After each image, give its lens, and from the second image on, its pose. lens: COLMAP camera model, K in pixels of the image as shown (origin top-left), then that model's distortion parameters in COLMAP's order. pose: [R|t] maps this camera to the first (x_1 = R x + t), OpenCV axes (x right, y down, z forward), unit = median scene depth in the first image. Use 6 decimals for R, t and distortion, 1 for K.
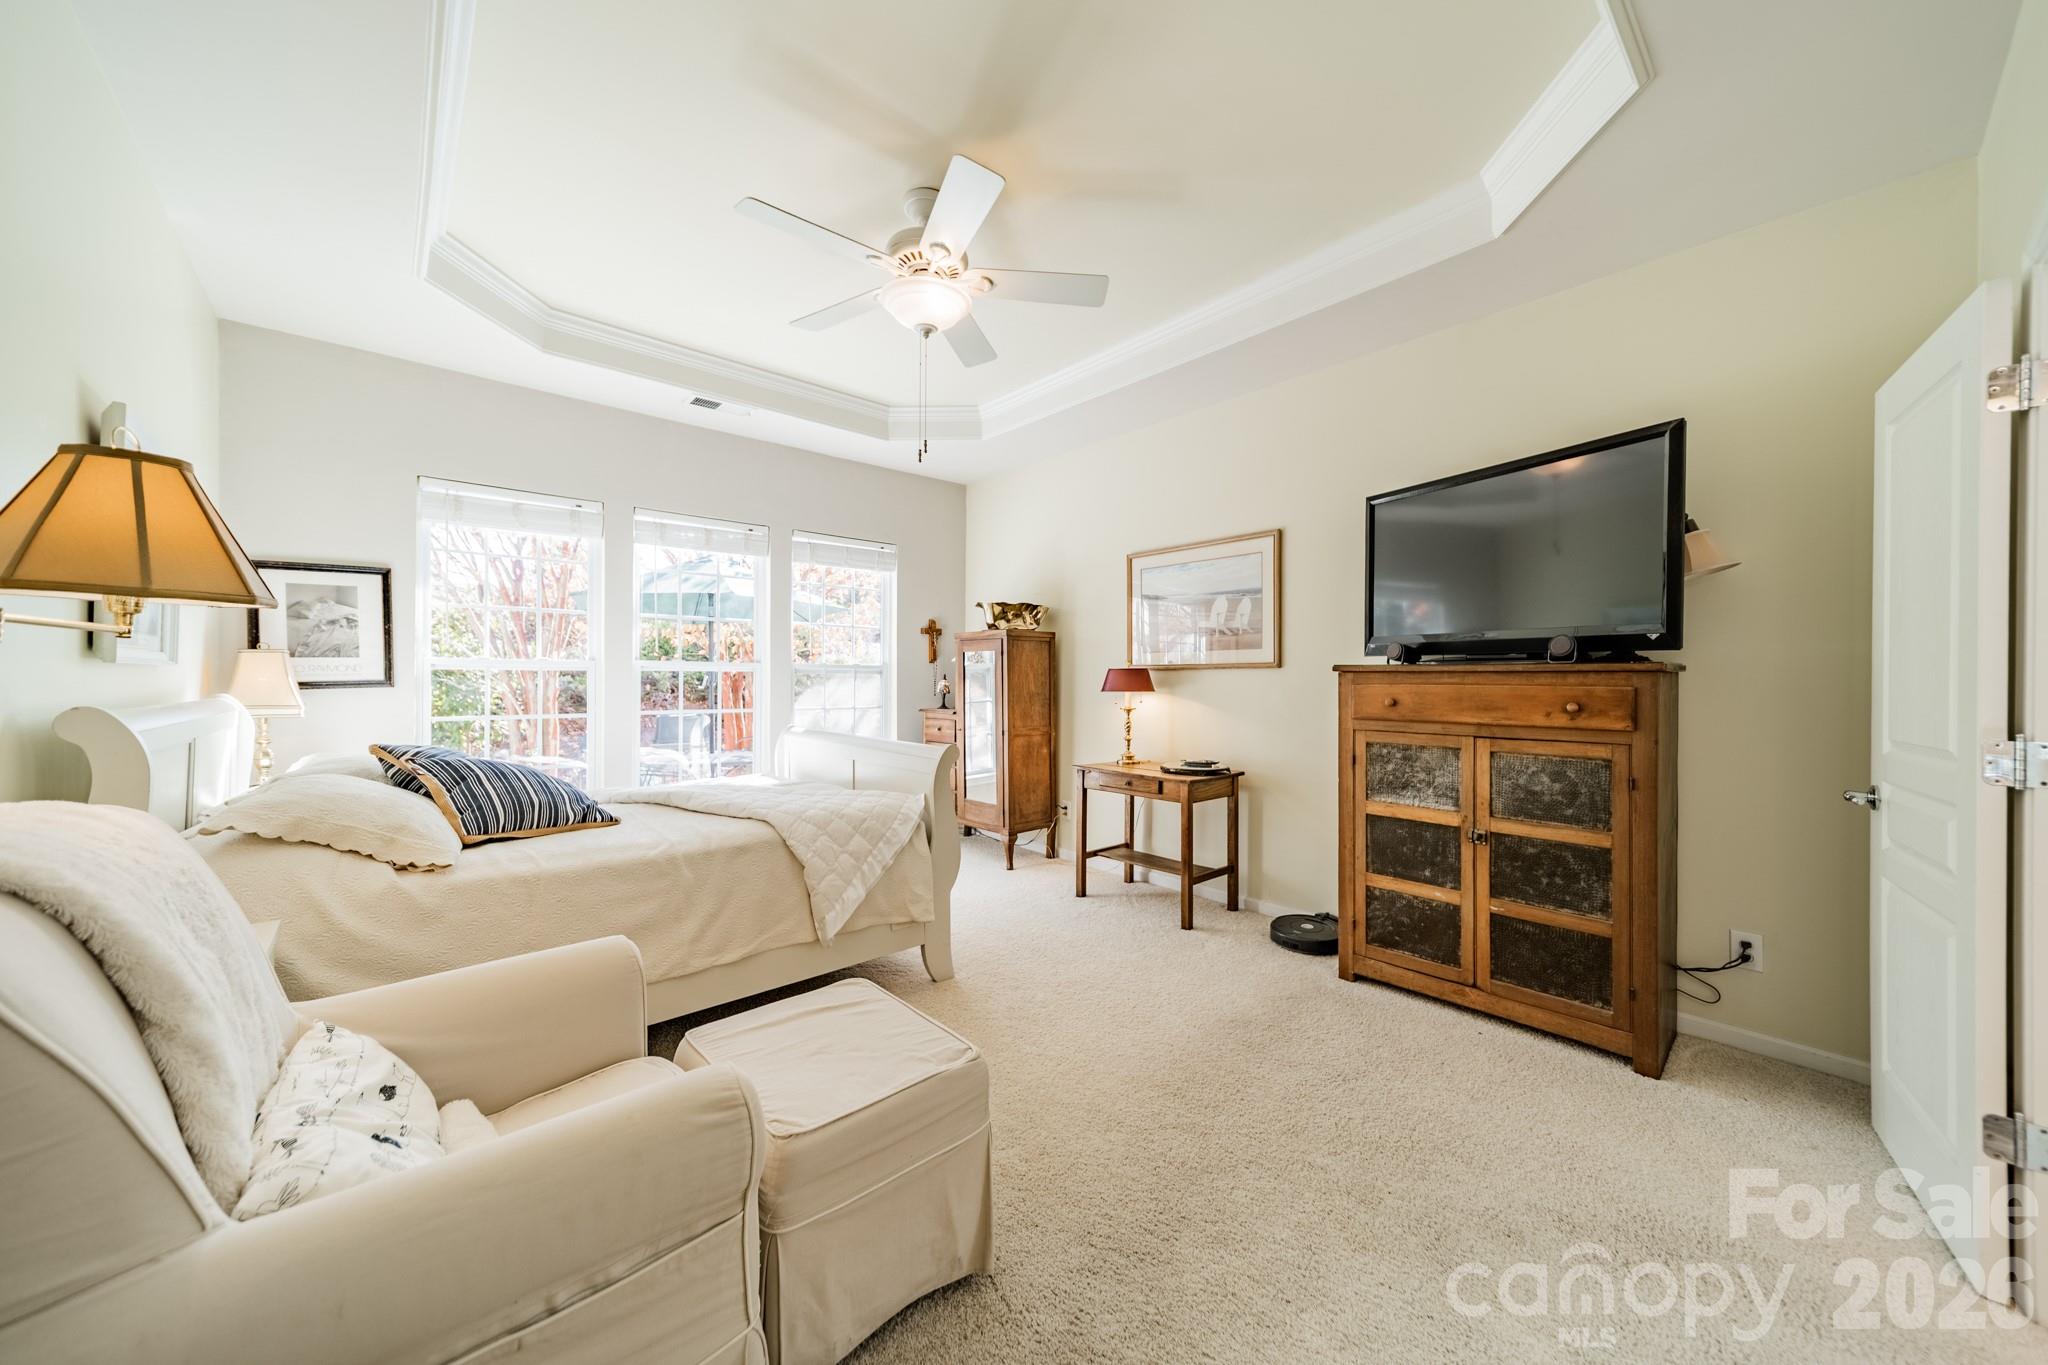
lens RADIAL K [[722.1, 0, 1031.8], [0, 722.1, 675.3], [0, 0, 1]] dist [0.007559, 0.000012]
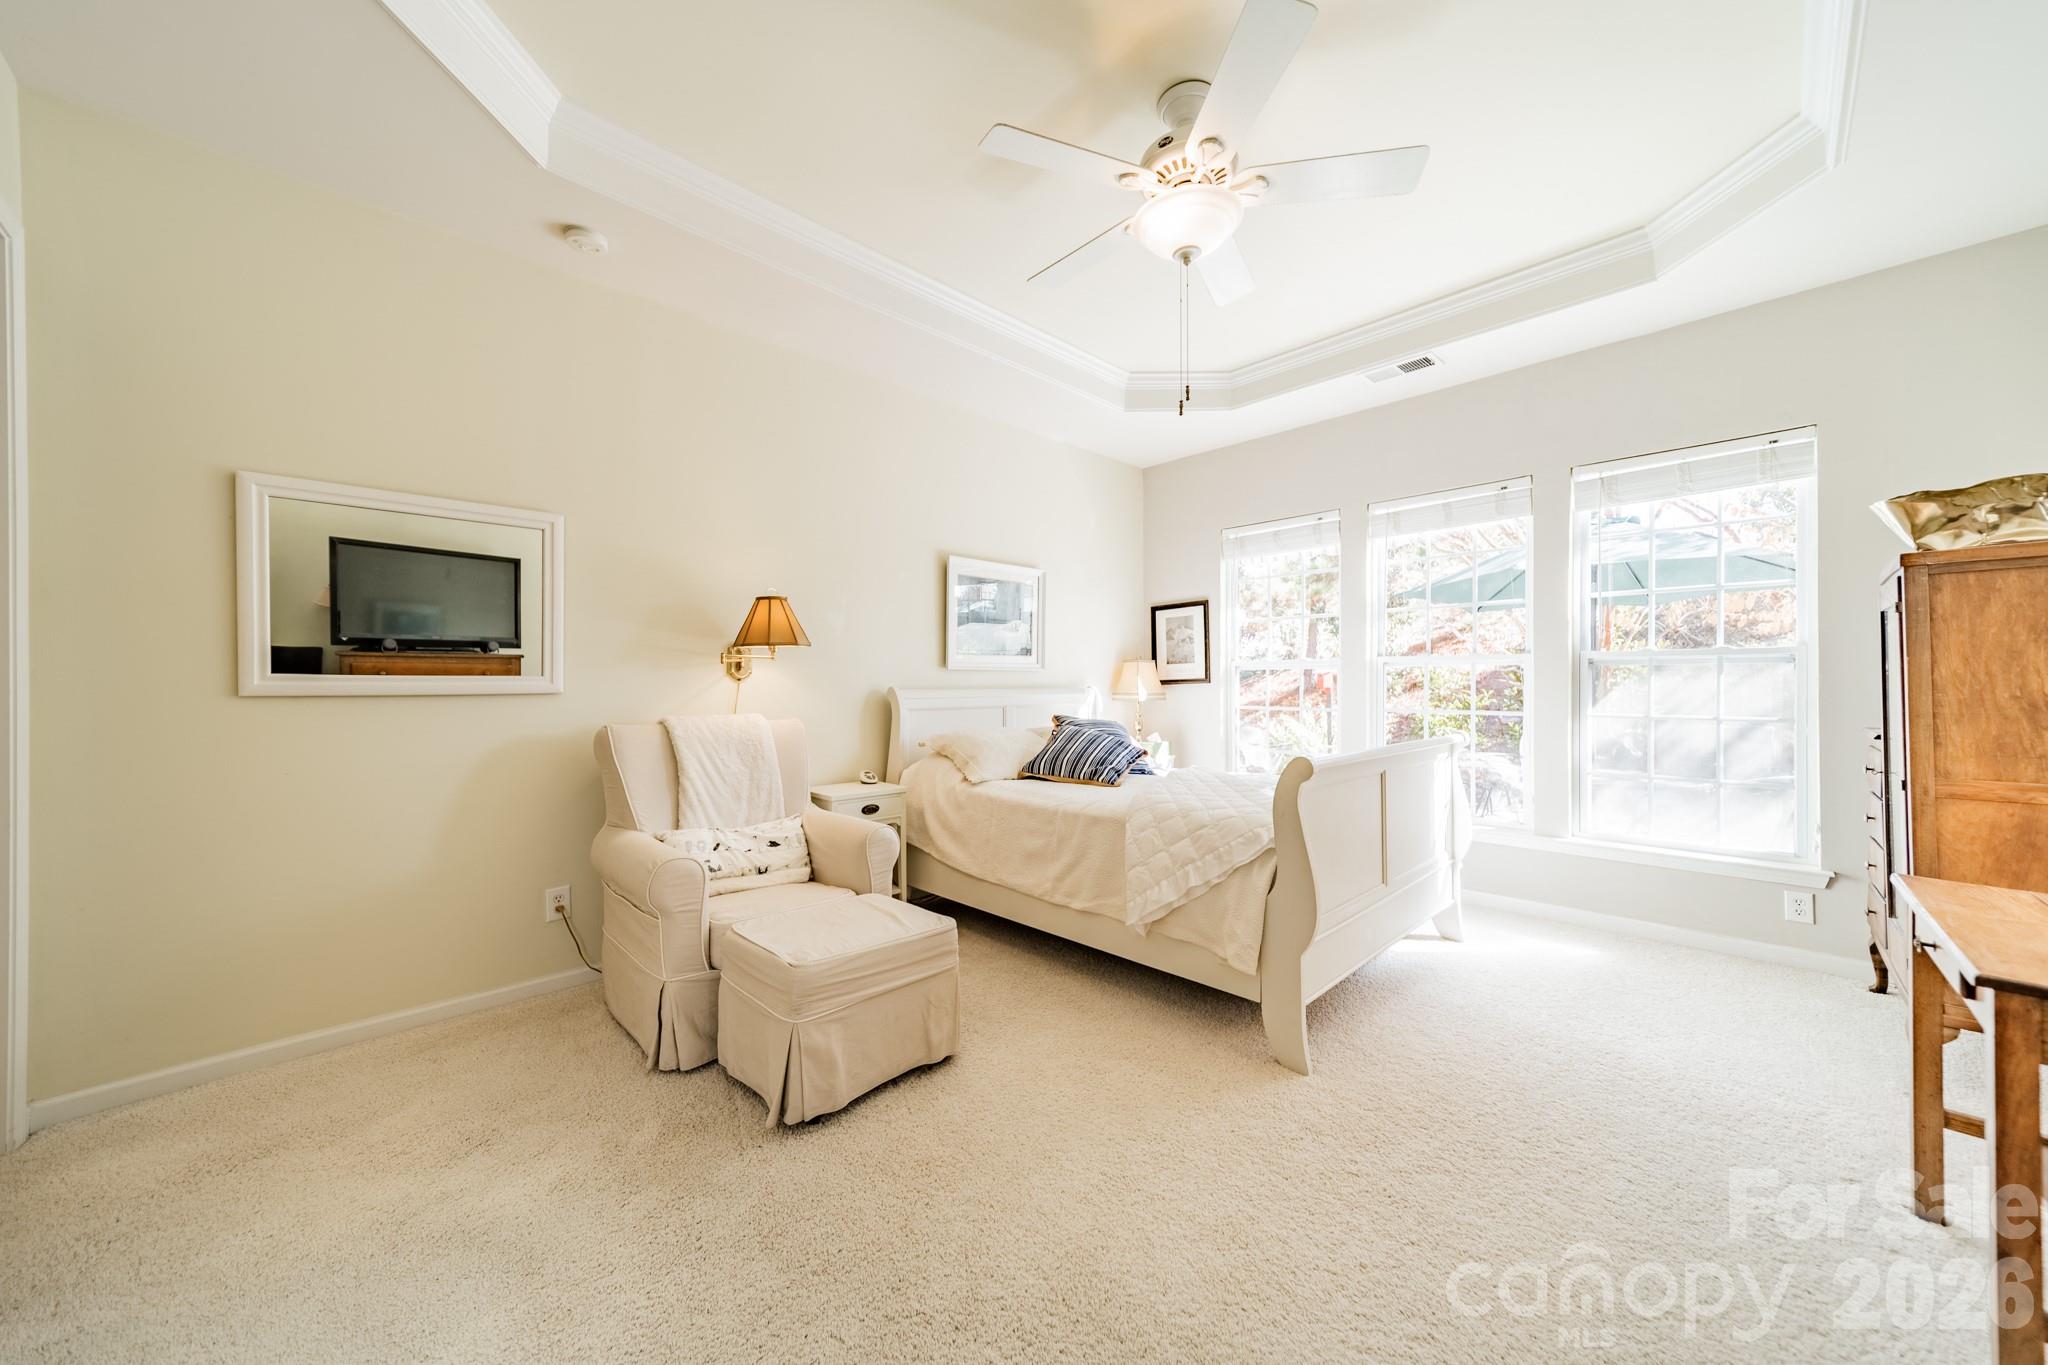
lens RADIAL K [[722.1, 0, 1020.5], [0, 722.1, 687.4], [0, 0, 1]] dist [0.007559, 0.000012]
pose [[0.051325, 0.002394, -0.998679, 0.523125], [0.010169, 0.999944, 0.002920, 0.017125], [0.998630, -0.010305, 0.051298, 0.576862]]
